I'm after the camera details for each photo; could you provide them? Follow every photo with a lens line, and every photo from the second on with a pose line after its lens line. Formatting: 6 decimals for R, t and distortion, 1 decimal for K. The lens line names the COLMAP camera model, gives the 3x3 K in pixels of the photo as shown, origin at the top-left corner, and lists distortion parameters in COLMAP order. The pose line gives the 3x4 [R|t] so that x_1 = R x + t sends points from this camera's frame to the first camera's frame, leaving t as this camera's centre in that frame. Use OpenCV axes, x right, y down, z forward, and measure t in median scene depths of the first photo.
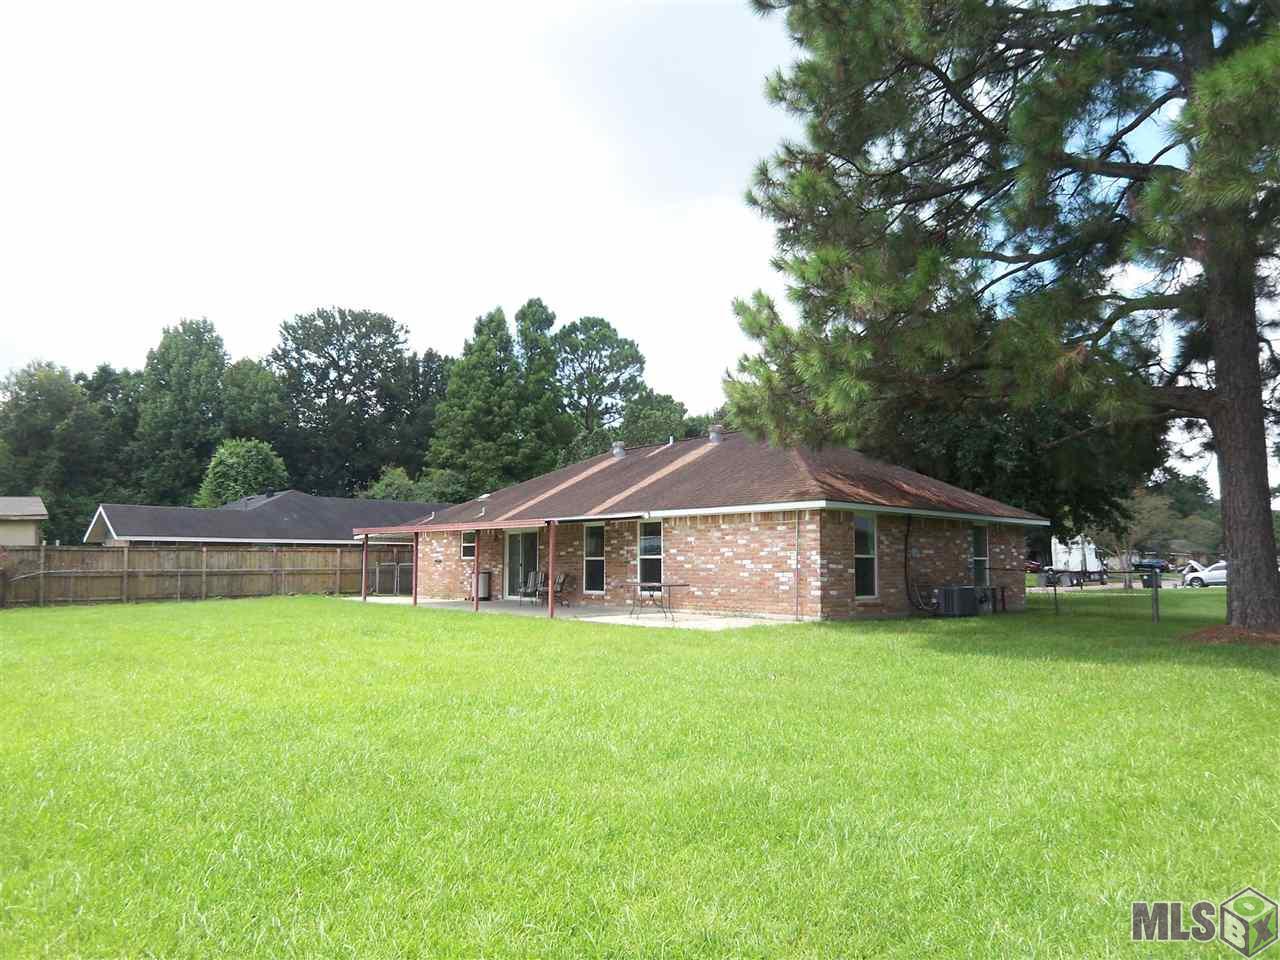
lens RADIAL K [[855.2, 0, 635.5], [0, 855.2, 489.5], [0, 0, 1]] dist [-0.003490, -0.059892]
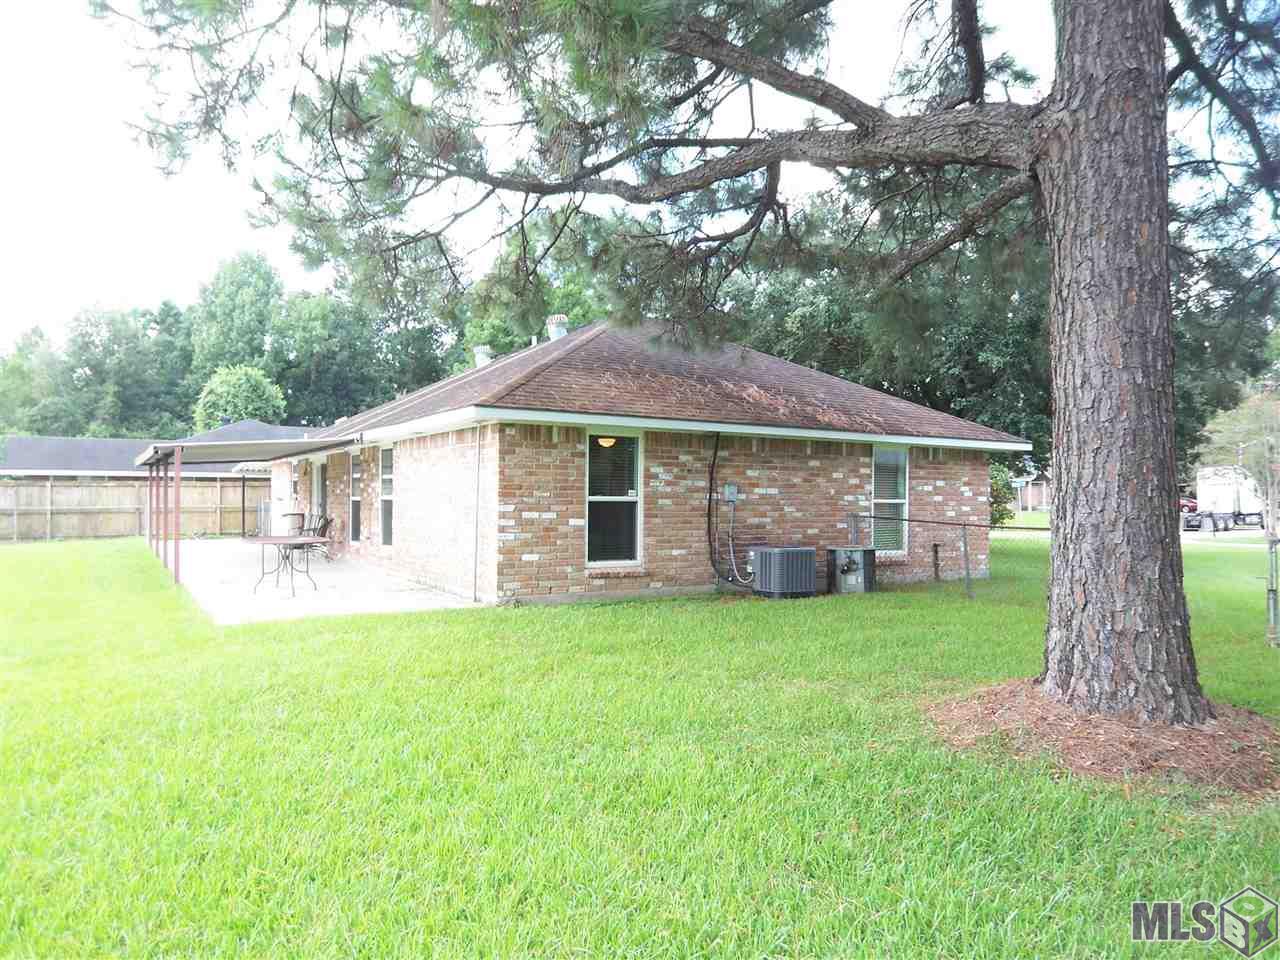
lens RADIAL K [[857.9, 0, 636.8], [0, 857.9, 495.0], [0, 0, 1]] dist [0.004163, -0.056340]
pose [[0.983375, 0.004431, -0.181531, 0.343047], [0.010839, 0.996487, 0.083039, 0.019995], [0.181261, -0.083626, 0.979873, 0.331560]]
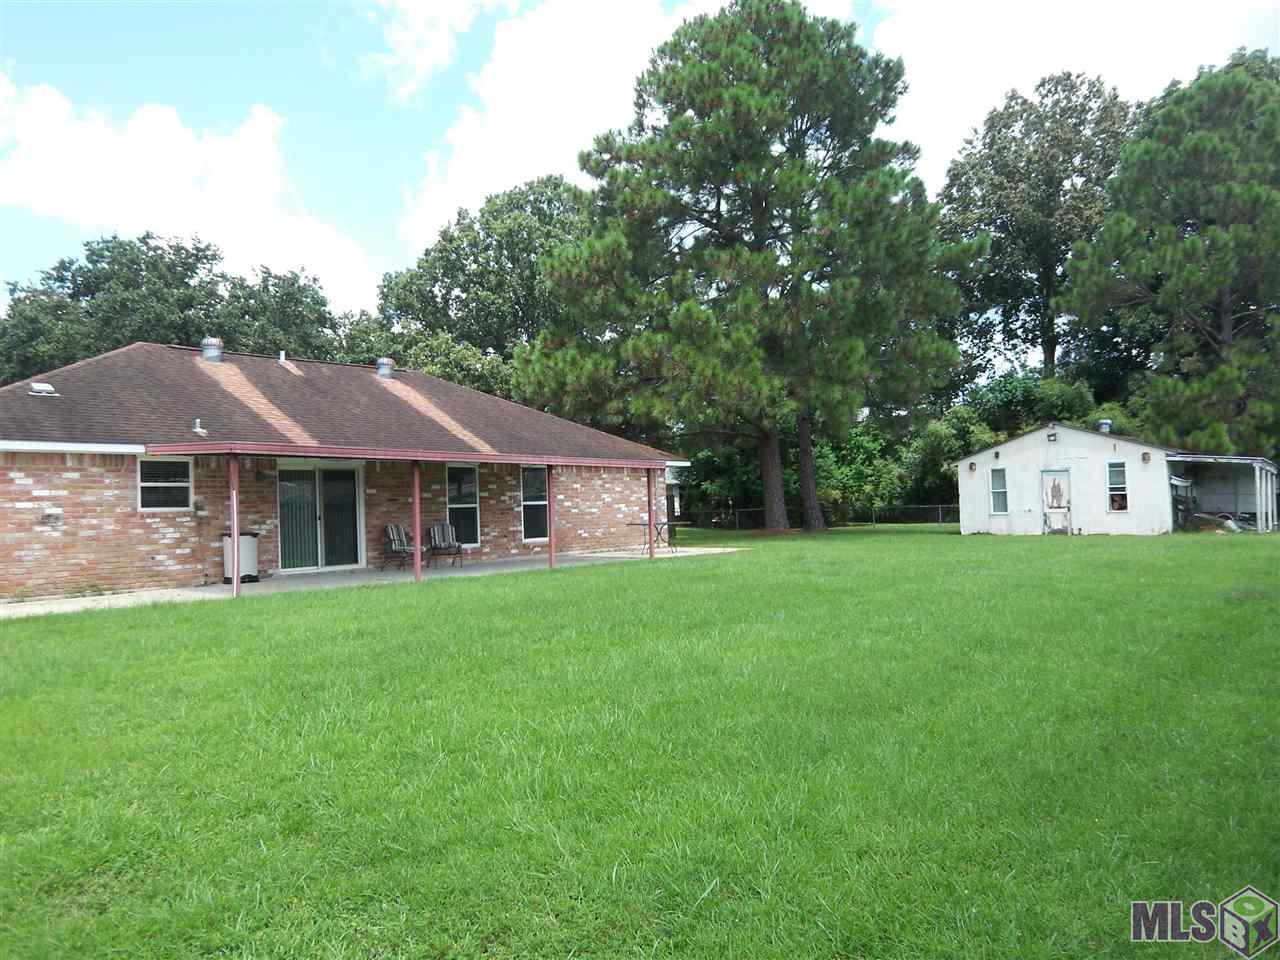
lens RADIAL K [[855.2, 0, 635.5], [0, 855.2, 489.5], [0, 0, 1]] dist [-0.003490, -0.059892]
pose [[-0.123878, 0.029023, 0.991873, -0.942061], [-0.050022, 0.998119, -0.035454, 0.090154], [-0.991036, -0.054008, -0.122193, 0.981633]]
